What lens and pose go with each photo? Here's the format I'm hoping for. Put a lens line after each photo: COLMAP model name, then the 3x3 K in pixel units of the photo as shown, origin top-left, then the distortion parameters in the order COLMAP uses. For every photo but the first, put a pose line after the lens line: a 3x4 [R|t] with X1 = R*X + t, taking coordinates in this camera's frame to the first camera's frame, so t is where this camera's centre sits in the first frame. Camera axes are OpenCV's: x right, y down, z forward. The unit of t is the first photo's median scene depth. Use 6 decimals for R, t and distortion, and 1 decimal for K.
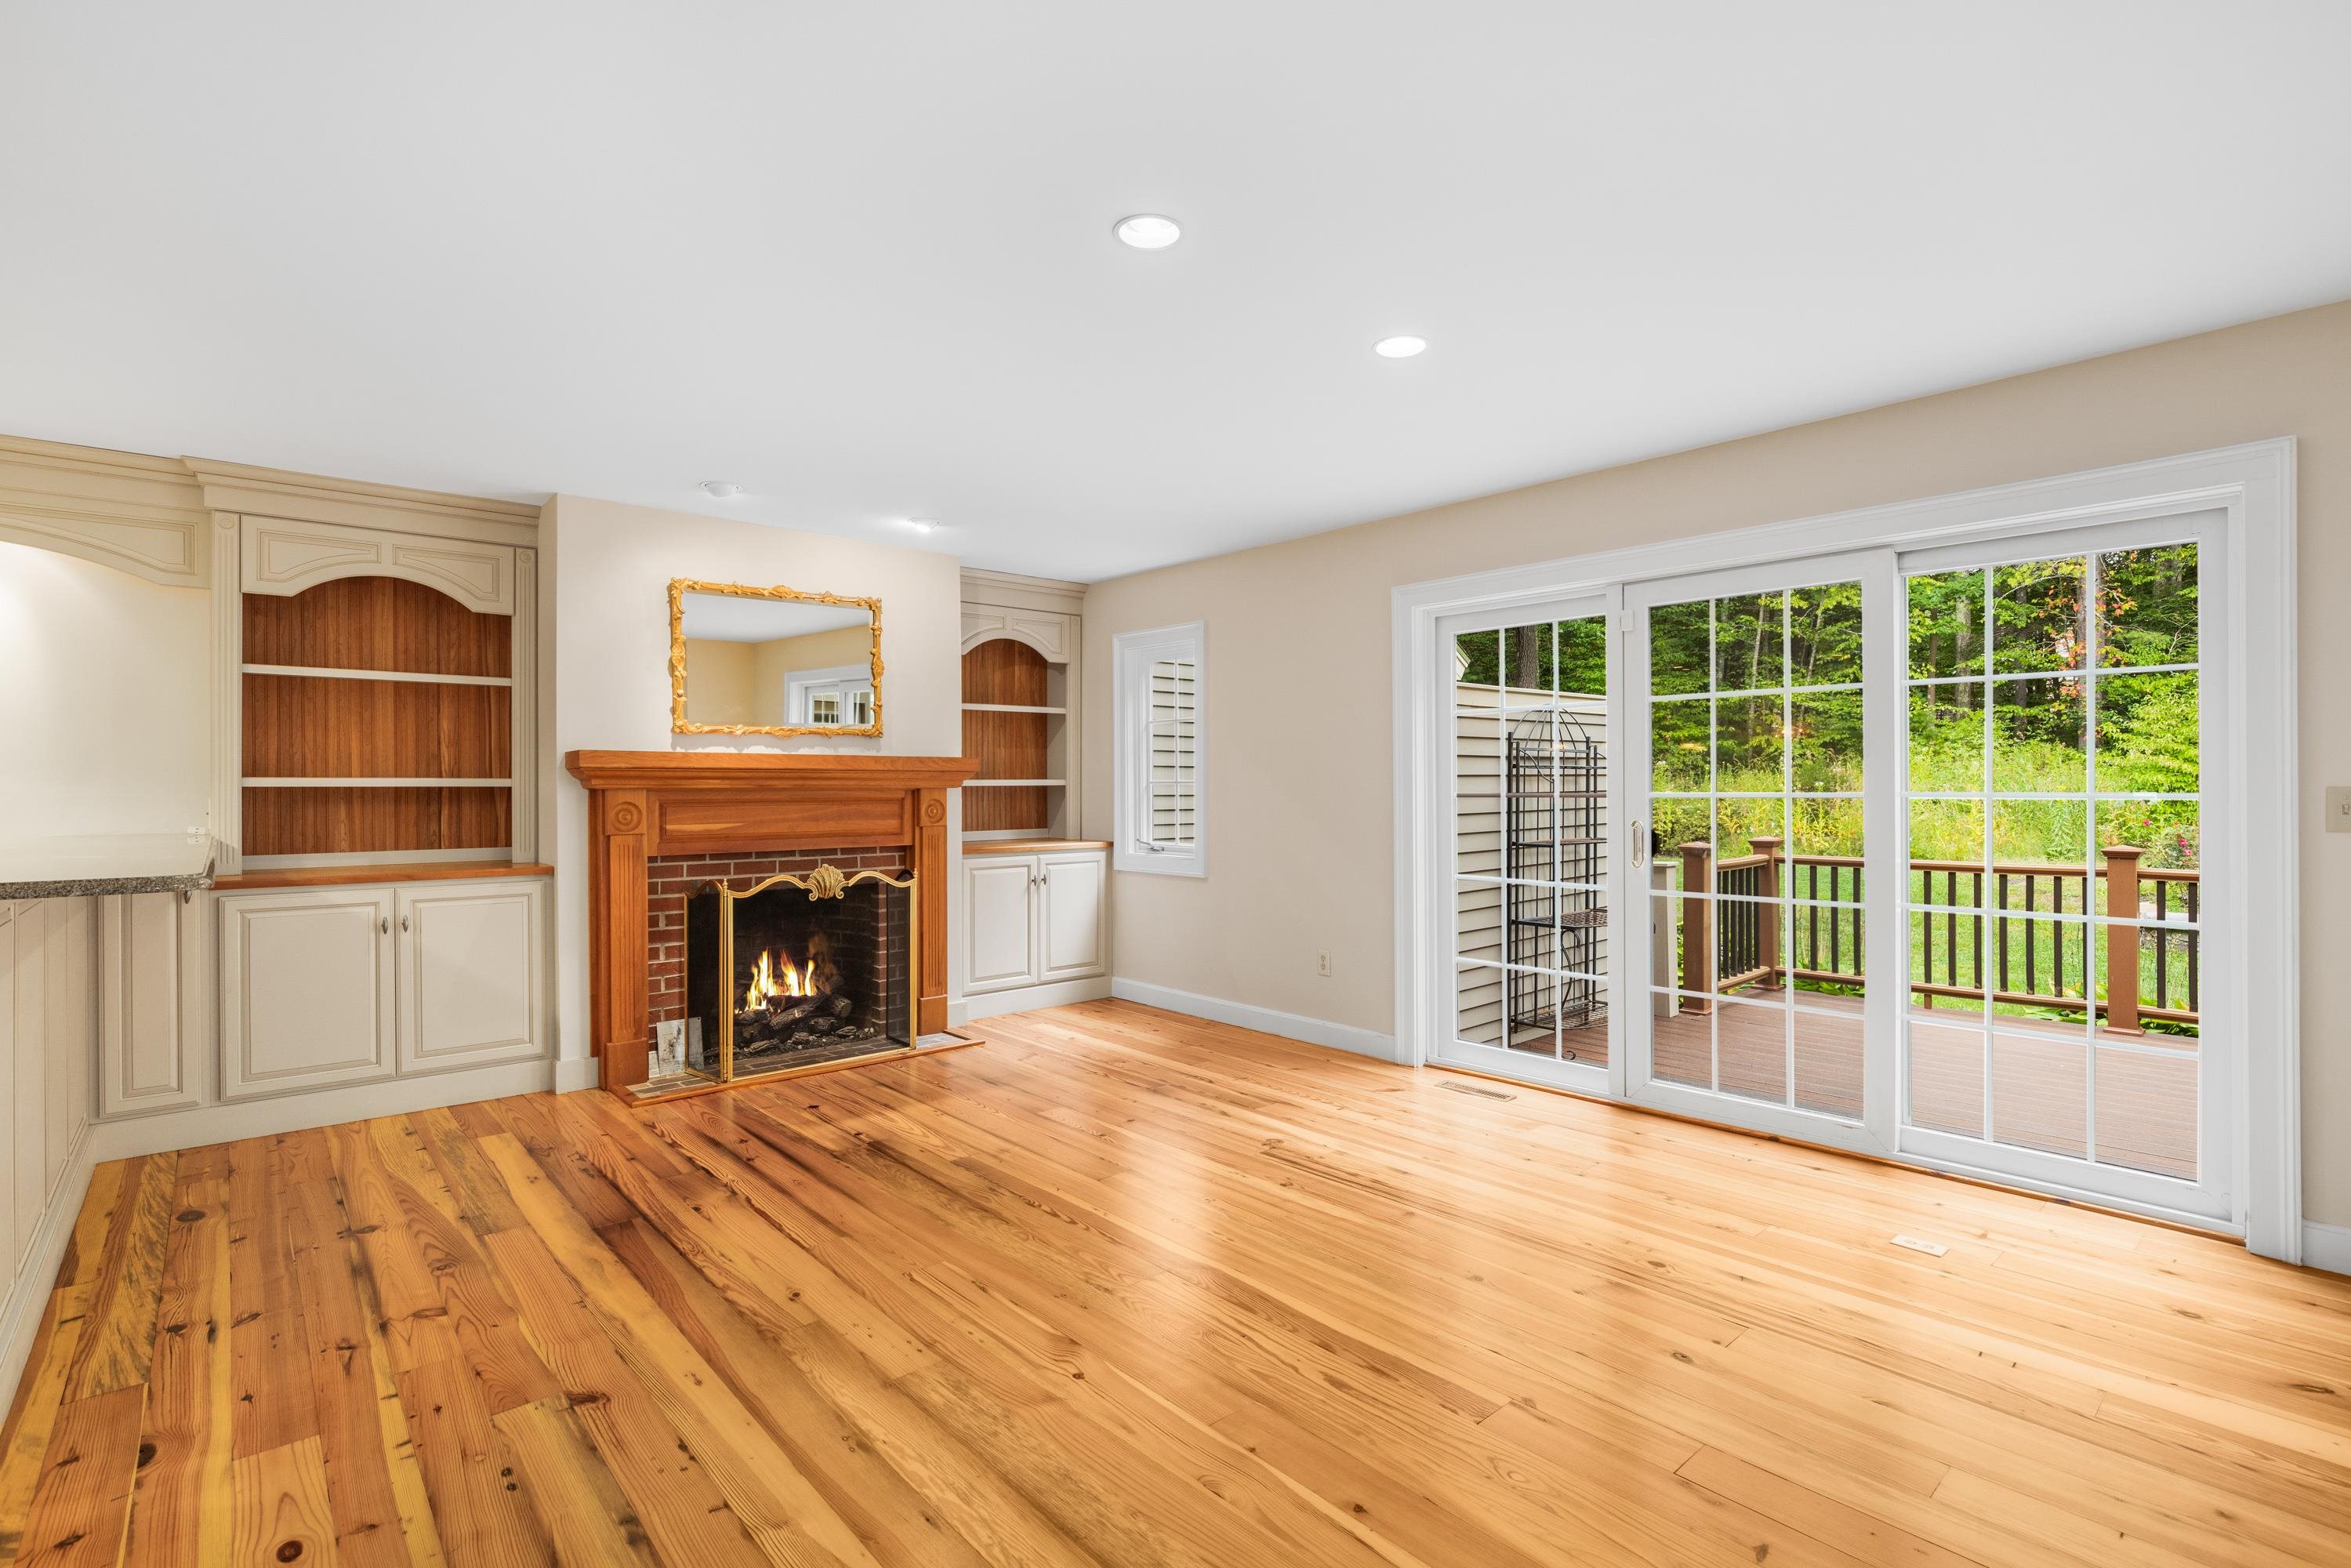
lens RADIAL K [[1094.7, 0, 1175.5], [0, 1094.7, 784.0], [0, 0, 1]] dist [-0.021621, 0.007150]
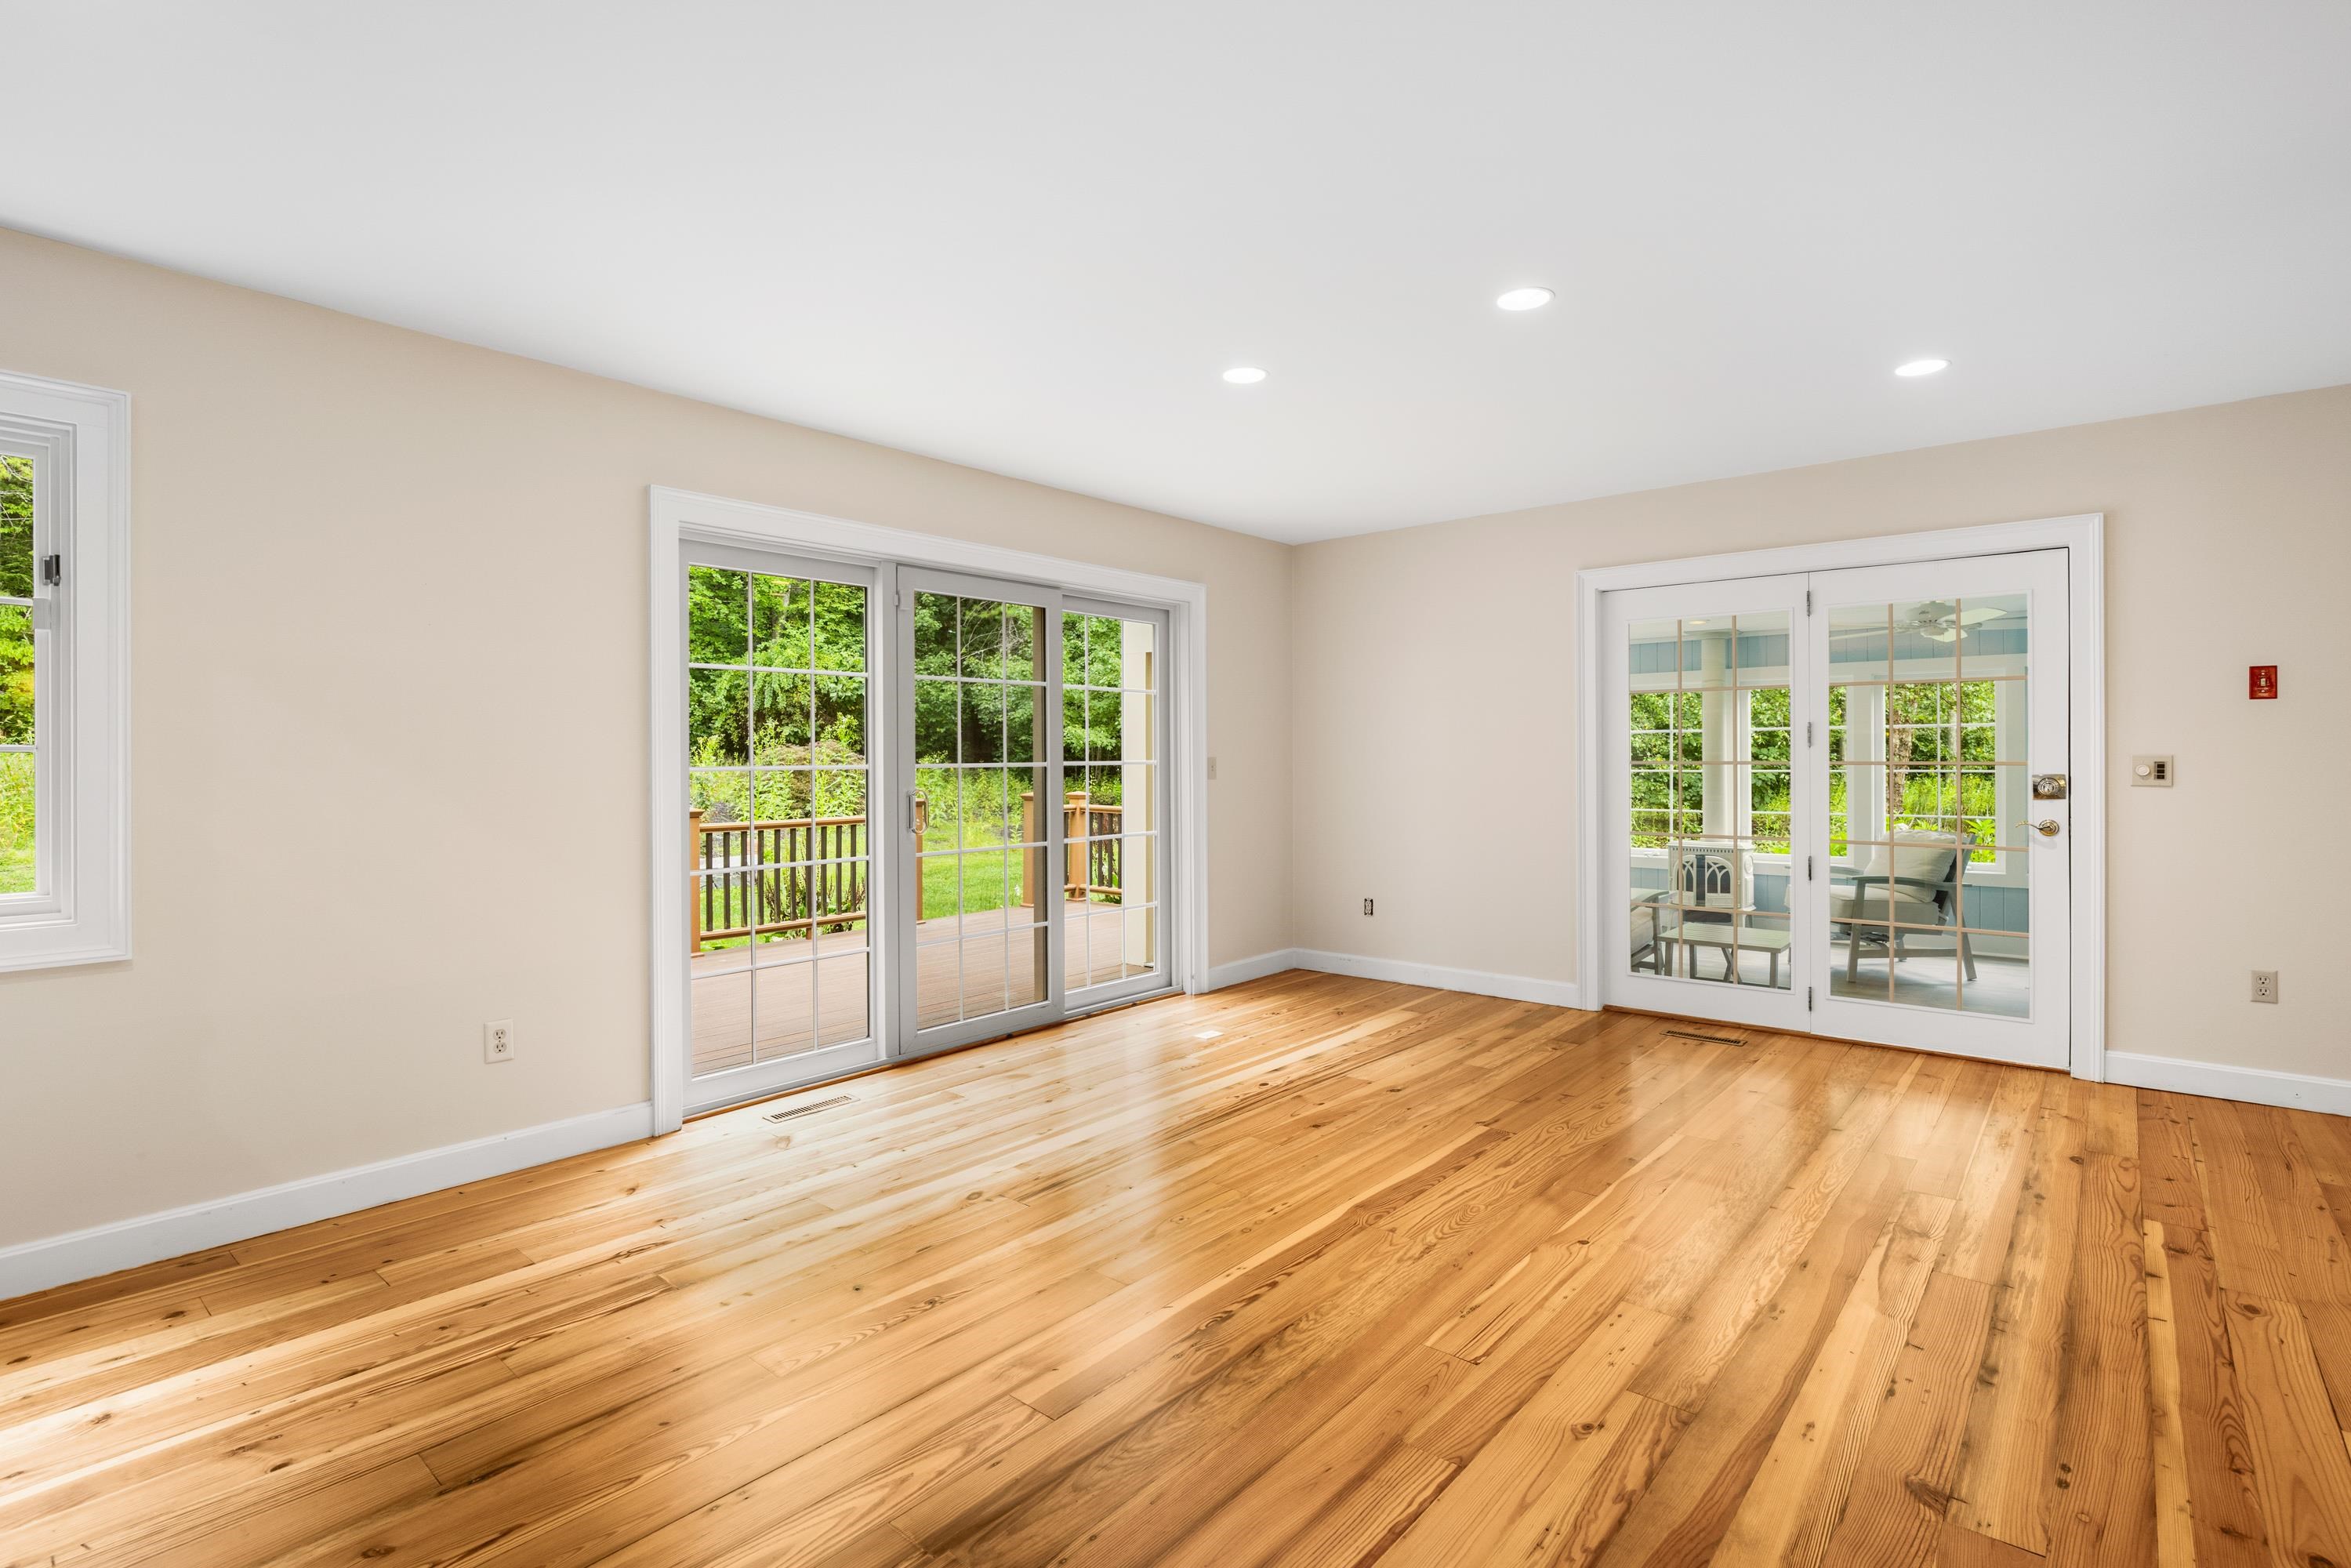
lens RADIAL K [[1104.4, 0, 1191.2], [0, 1104.4, 761.6], [0, 0, 1]] dist [-0.022551, 0.005010]
pose [[-0.140642, 0.002308, 0.990058, -0.678198], [0.001601, 0.999997, -0.002104, 0.008736], [-0.990059, 0.001289, -0.140646, 0.883360]]
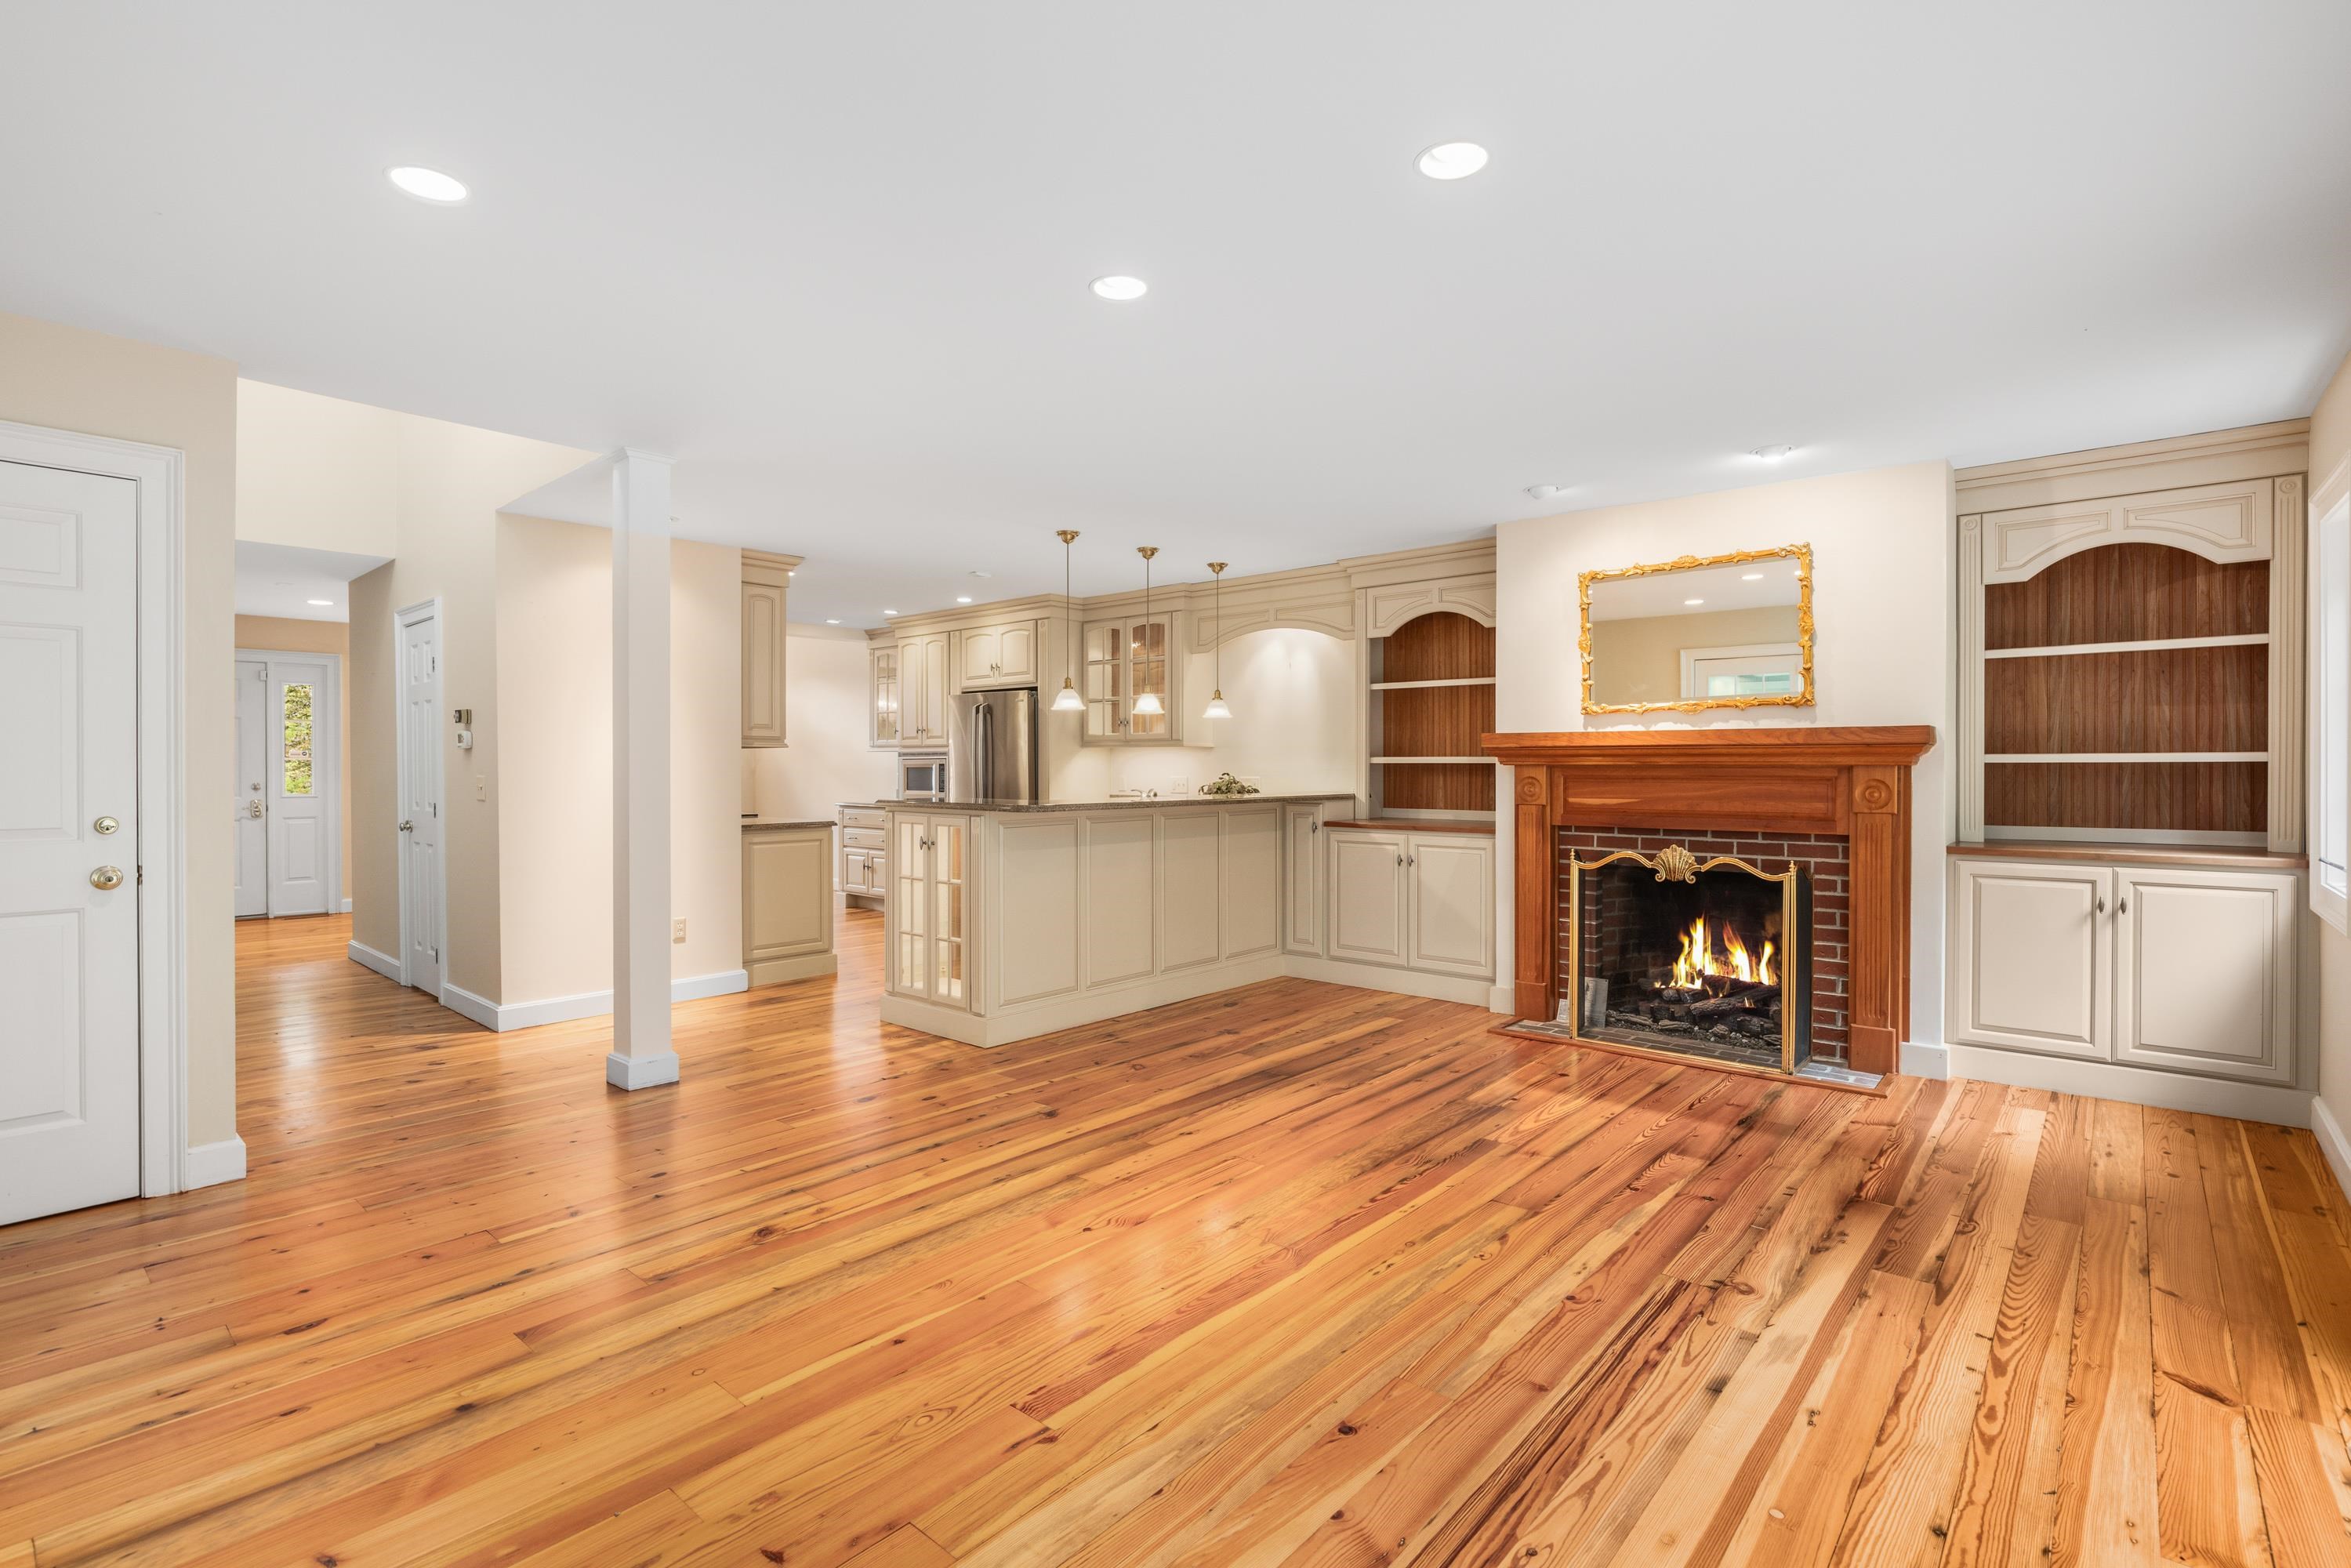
lens RADIAL K [[1094.0, 0, 1192.2], [0, 1094.0, 780.8], [0, 0, 1]] dist [-0.021400, 0.007371]
pose [[0.135060, 0.018366, -0.990667, 0.654067], [0.003933, 0.999810, 0.019072, -0.003106], [0.990830, -0.006472, 0.134963, 0.526674]]
